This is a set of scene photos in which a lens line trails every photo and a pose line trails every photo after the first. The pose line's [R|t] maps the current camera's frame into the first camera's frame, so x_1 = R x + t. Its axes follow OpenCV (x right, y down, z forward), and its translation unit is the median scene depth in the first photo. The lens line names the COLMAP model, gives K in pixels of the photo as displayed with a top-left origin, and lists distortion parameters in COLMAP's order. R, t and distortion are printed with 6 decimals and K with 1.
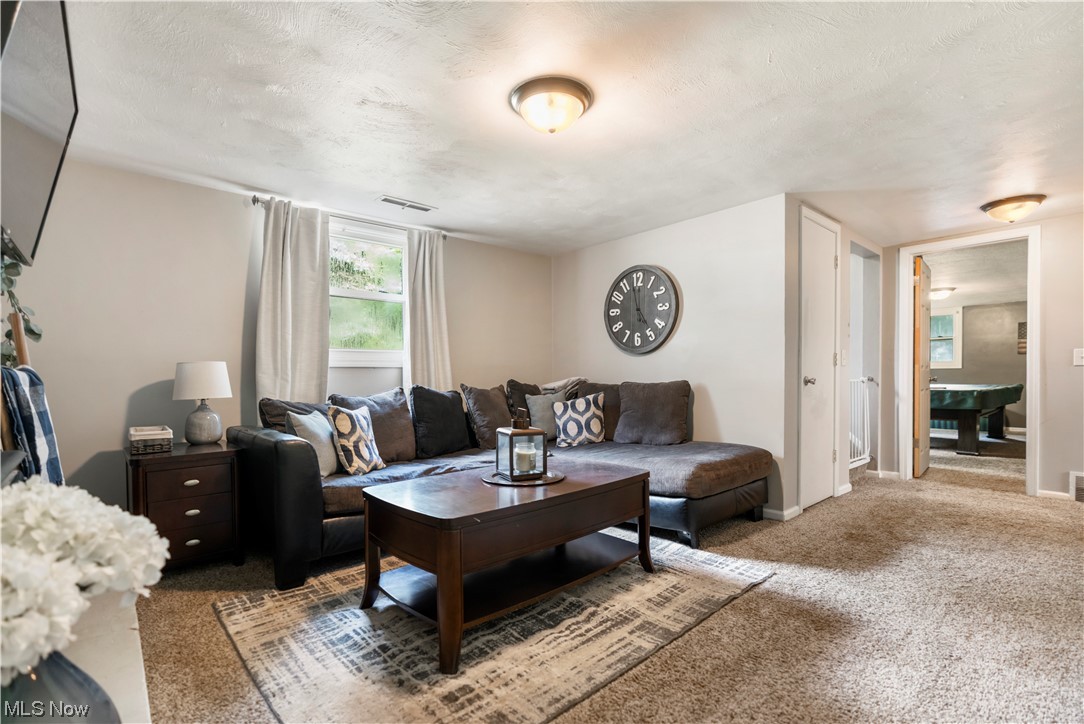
lens RADIAL K [[481.9, 0, 537.5], [0, 481.9, 383.6], [0, 0, 1]] dist [-0.001318, 0.000112]
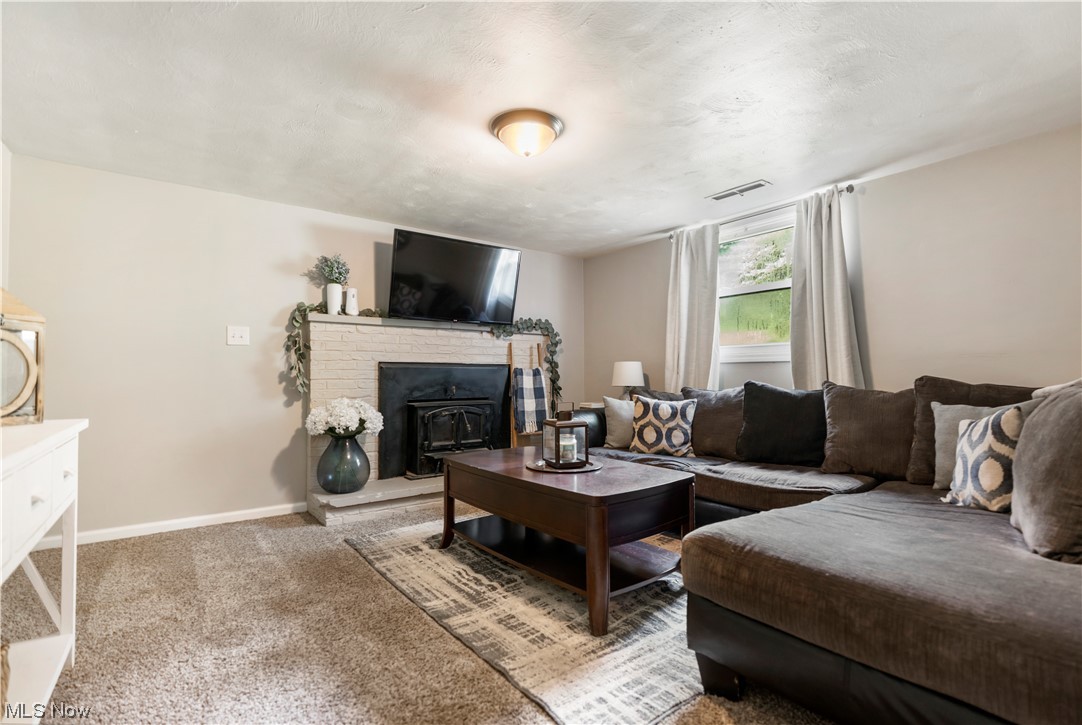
lens RADIAL K [[498.0, 0, 558.6], [0, 498.0, 364.2], [0, 0, 1]] dist [-0.001455, 0.000530]
pose [[-0.031238, -0.013892, -0.999415, 1.125363], [-0.013523, 0.999818, -0.013475, -0.017147], [0.999420, 0.013094, -0.031421, 1.059404]]
